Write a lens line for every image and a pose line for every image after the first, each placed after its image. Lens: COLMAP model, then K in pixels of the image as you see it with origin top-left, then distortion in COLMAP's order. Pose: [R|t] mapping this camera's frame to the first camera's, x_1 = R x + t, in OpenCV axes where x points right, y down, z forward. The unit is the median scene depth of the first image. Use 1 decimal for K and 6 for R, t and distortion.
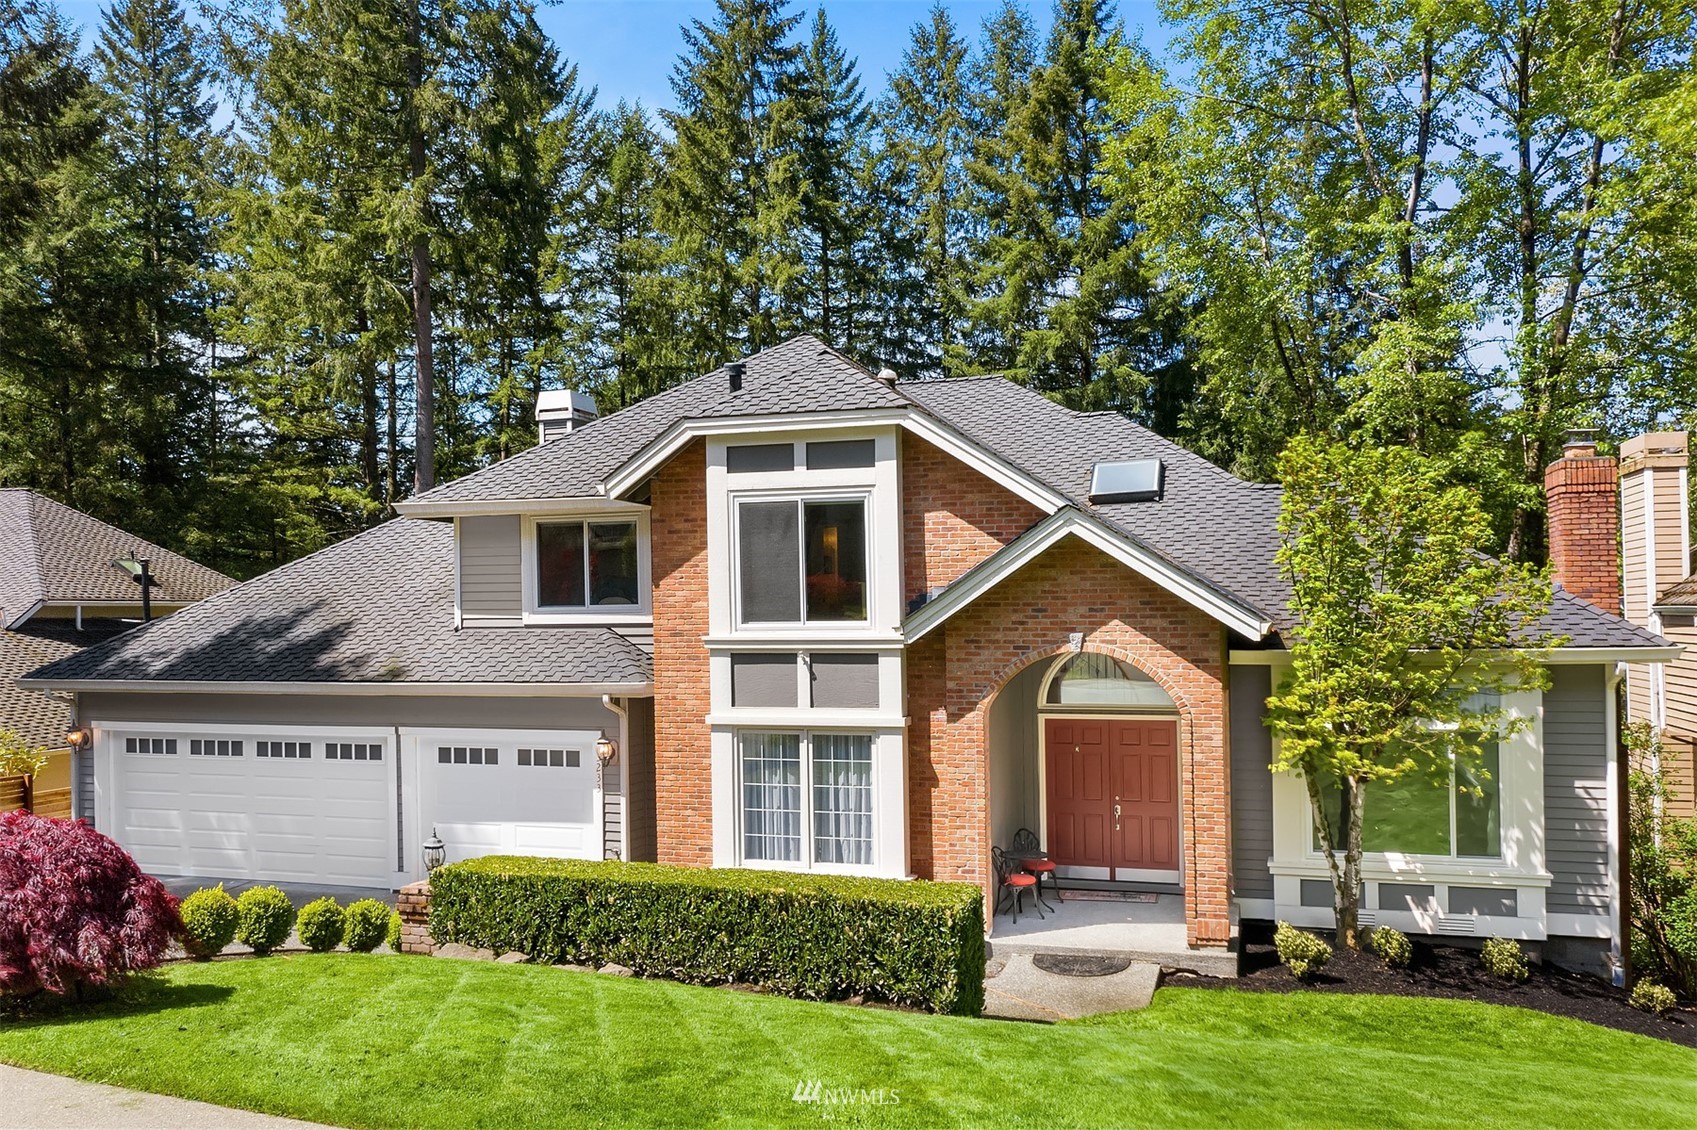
lens RADIAL K [[1339.7, 0, 848.7], [0, 1339.7, 544.7], [0, 0, 1]] dist [-0.003131, 0.004599]
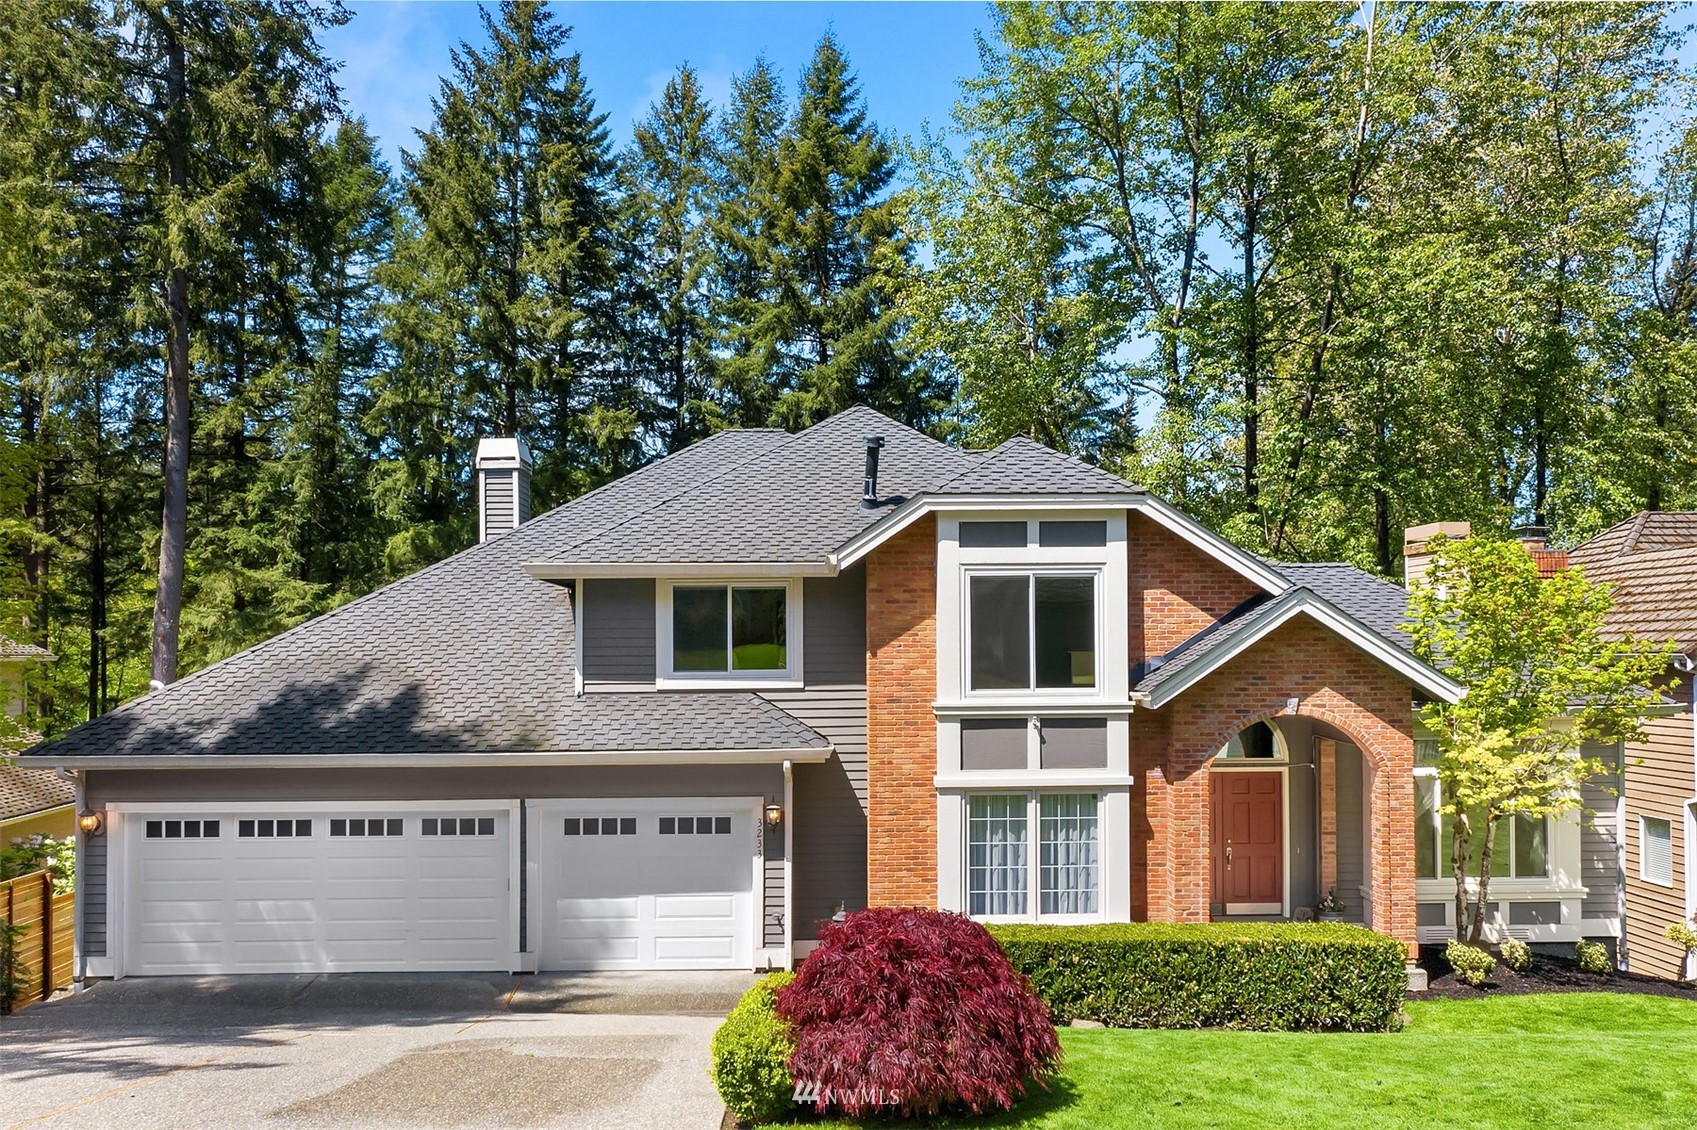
lens RADIAL K [[1329.0, 0, 848.5], [0, 1329.0, 565.0], [0, 0, 1]] dist [-0.002303, -0.003831]
pose [[0.947911, 0.022731, 0.317723, -0.512783], [-0.016910, 0.999635, -0.021069, -0.016296], [-0.318086, 0.014599, 0.947950, 0.040940]]
